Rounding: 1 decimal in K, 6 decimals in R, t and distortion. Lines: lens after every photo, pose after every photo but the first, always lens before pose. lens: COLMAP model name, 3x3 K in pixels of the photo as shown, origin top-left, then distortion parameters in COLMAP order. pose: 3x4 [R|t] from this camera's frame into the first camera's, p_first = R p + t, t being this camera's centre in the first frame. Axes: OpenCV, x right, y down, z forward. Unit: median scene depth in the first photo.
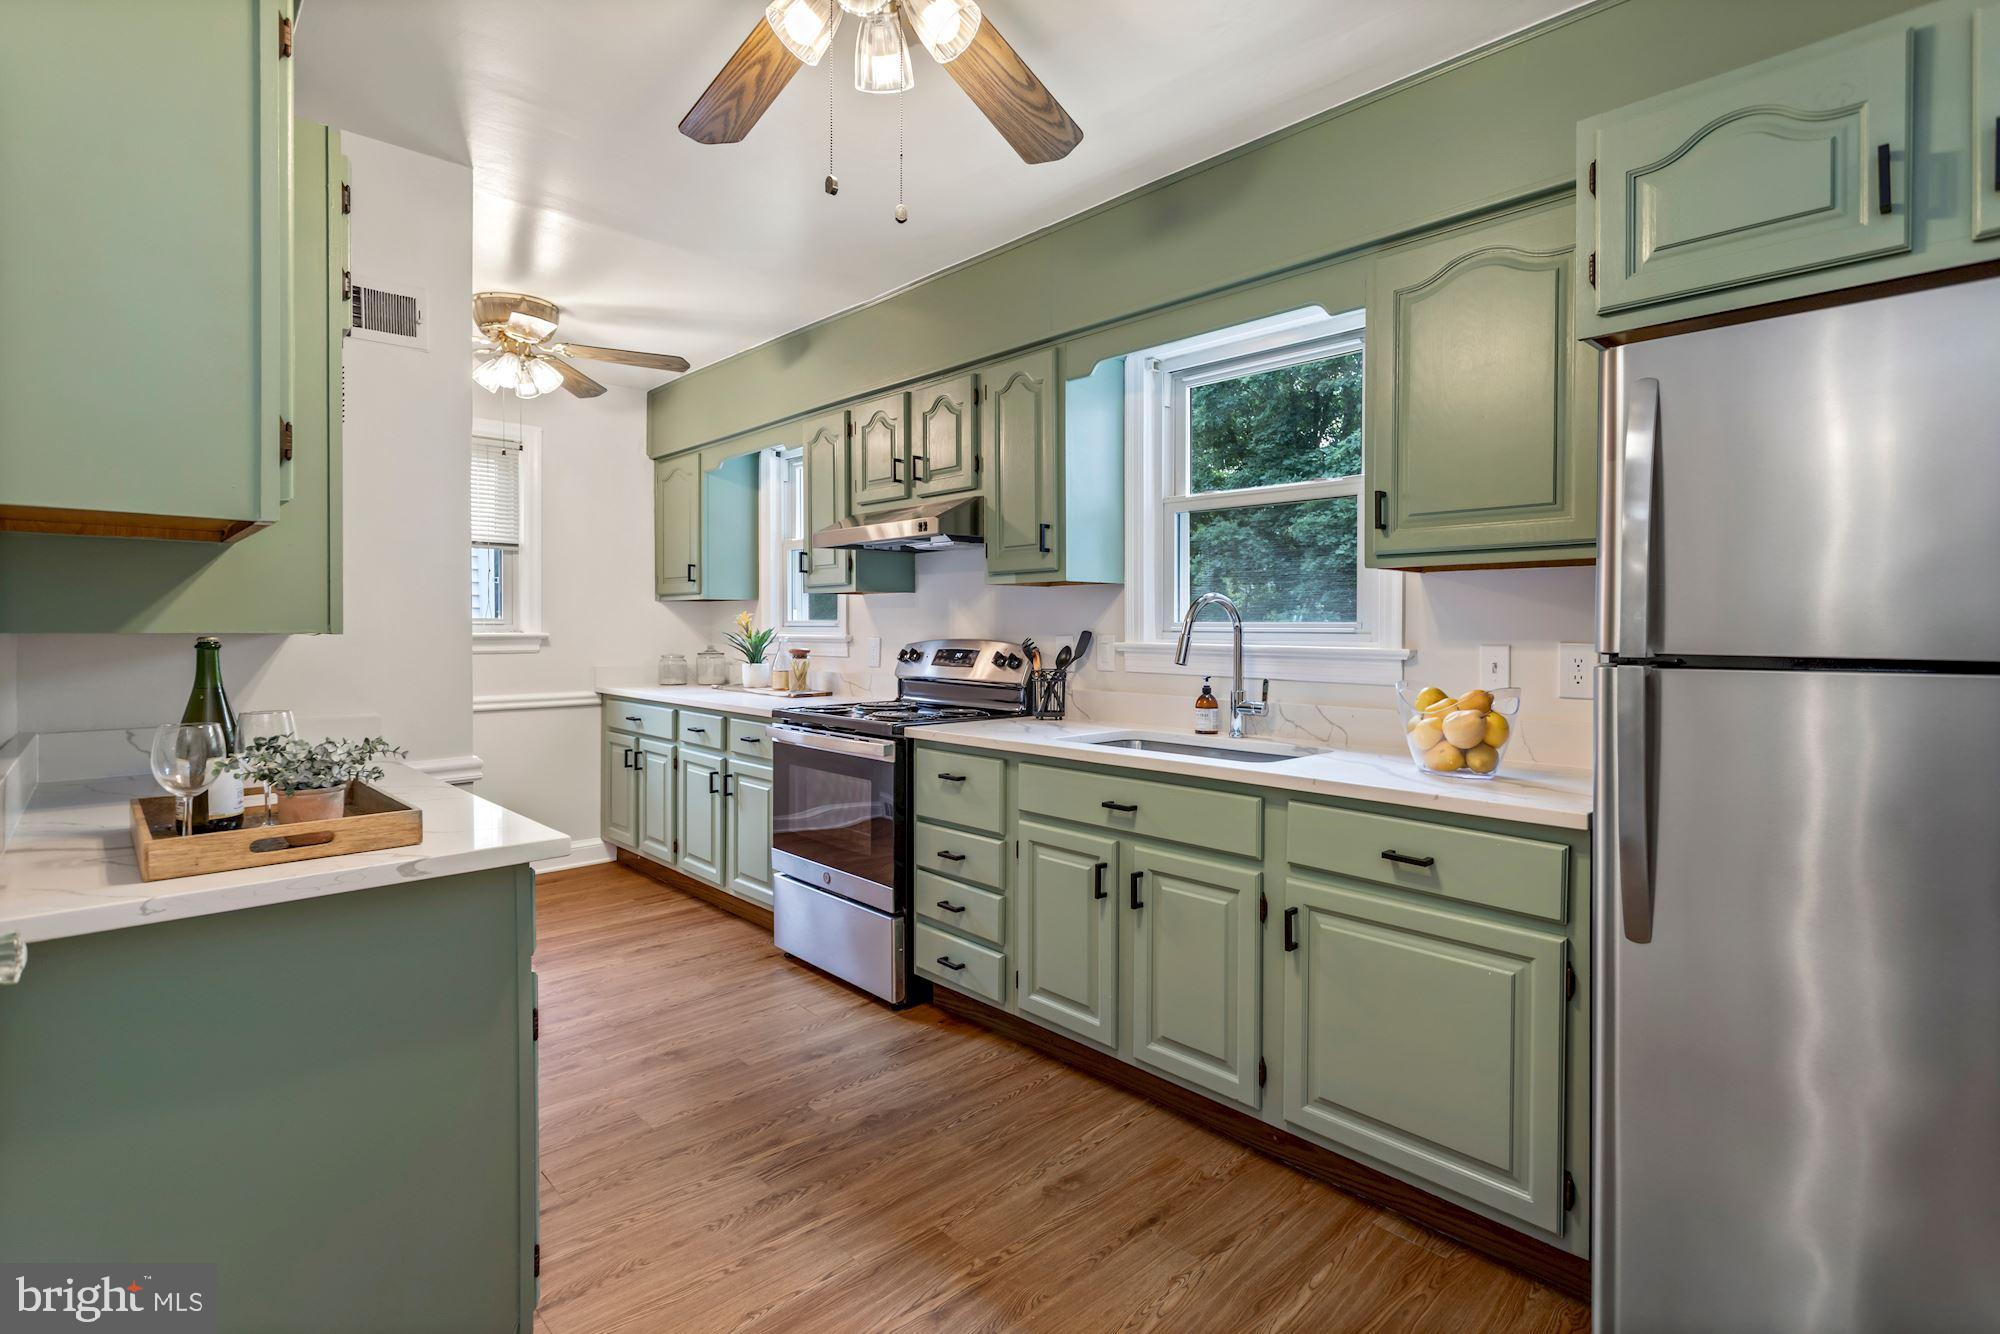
lens RADIAL K [[953.3, 0, 1000.7], [0, 953.3, 638.2], [0, 0, 1]] dist [-0.005609, 0.000081]
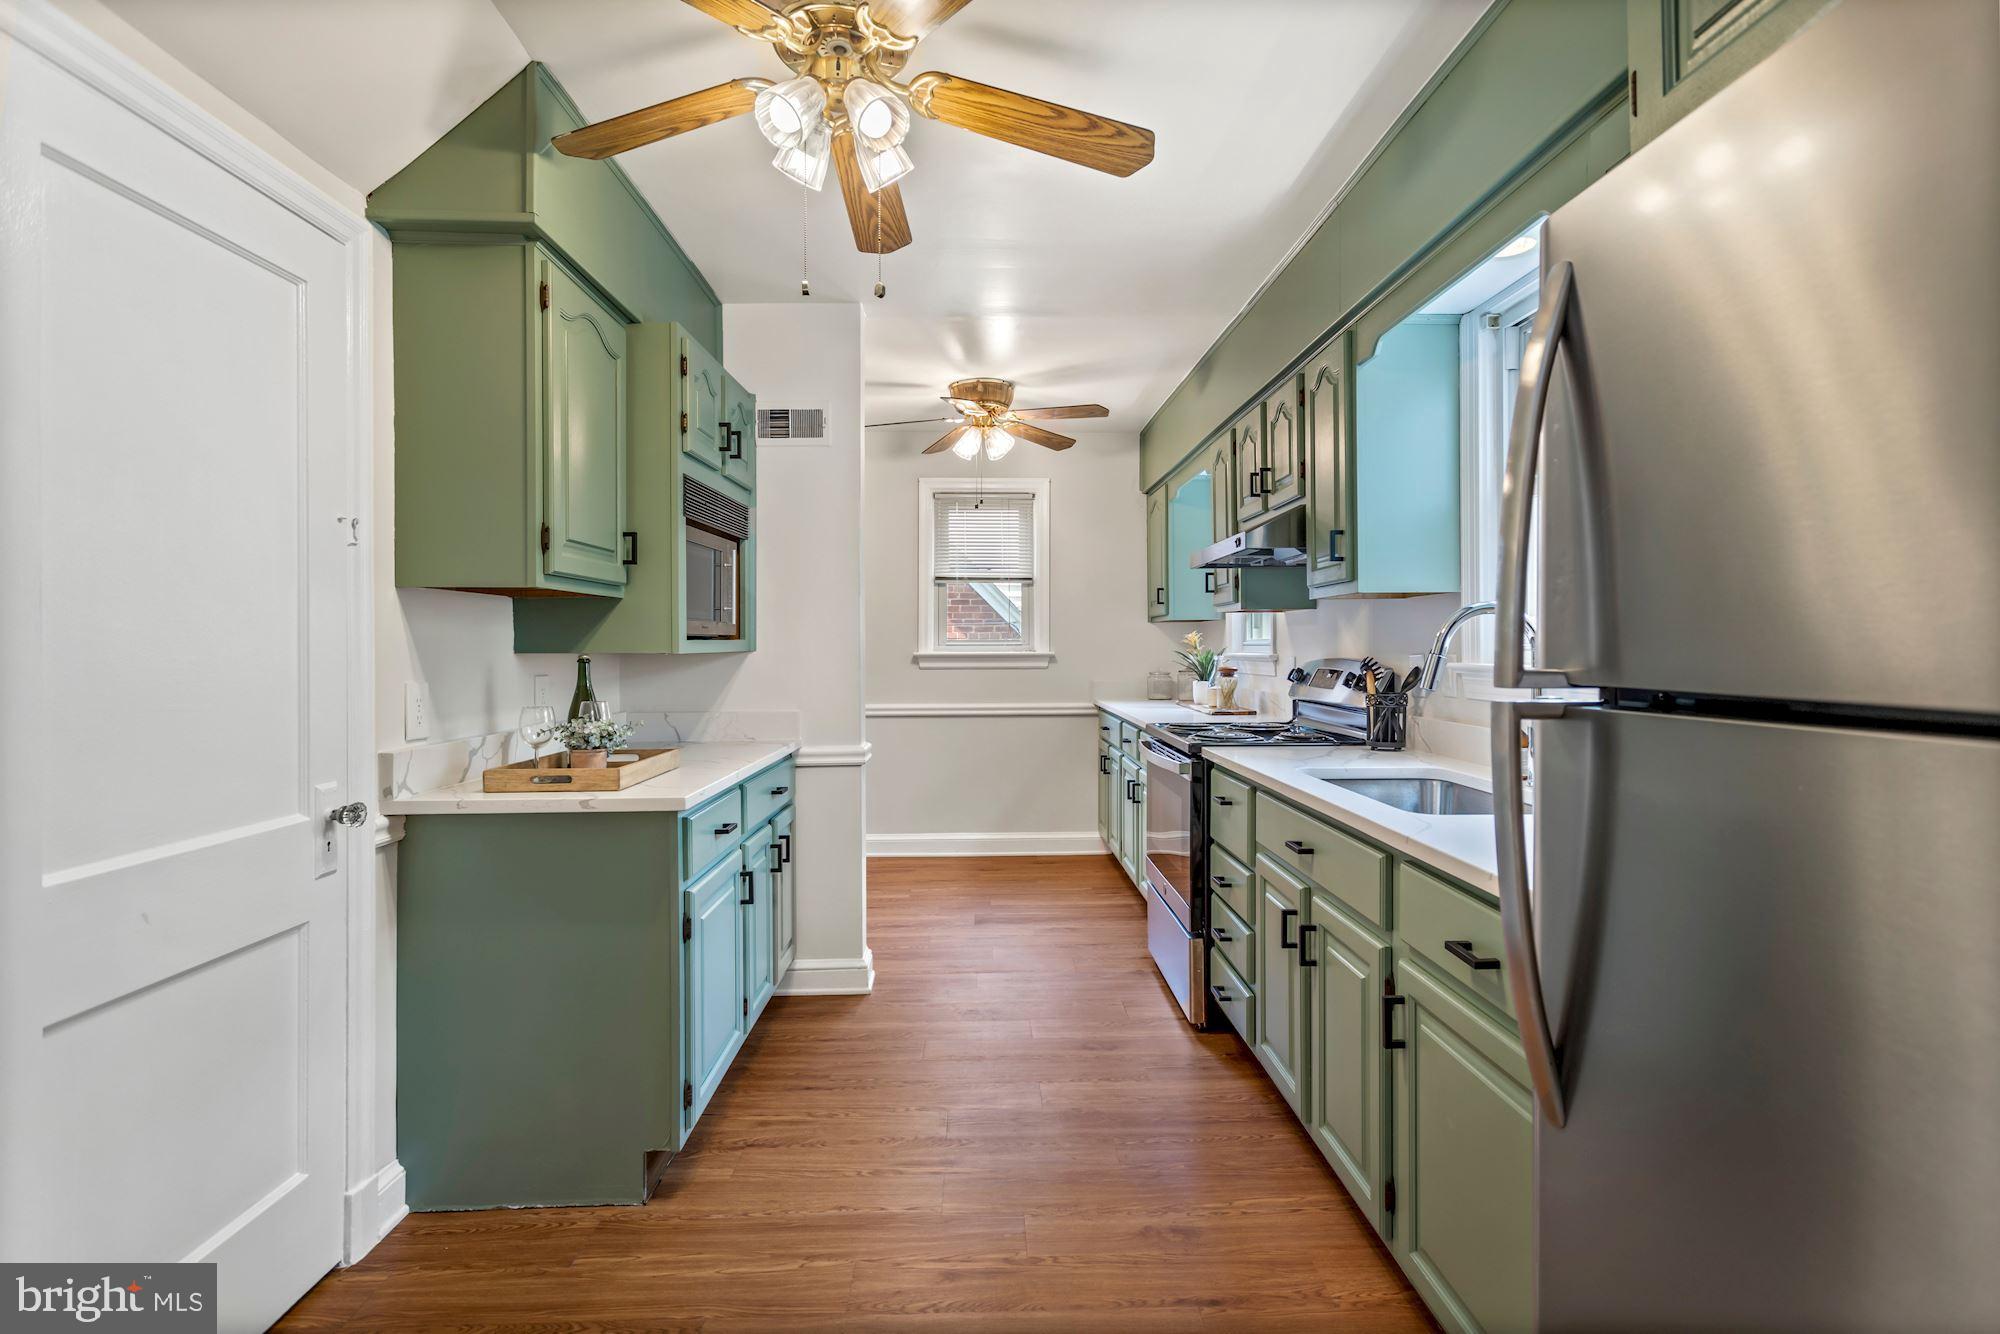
lens RADIAL K [[947.6, 0, 1001.2], [0, 947.6, 650.9], [0, 0, 1]] dist [0.001194, 0.000408]
pose [[0.745823, -0.001101, -0.666143, 0.378828], [-0.002868, 0.999984, -0.004863, -0.000975], [0.666138, 0.005538, 0.745808, 0.118270]]
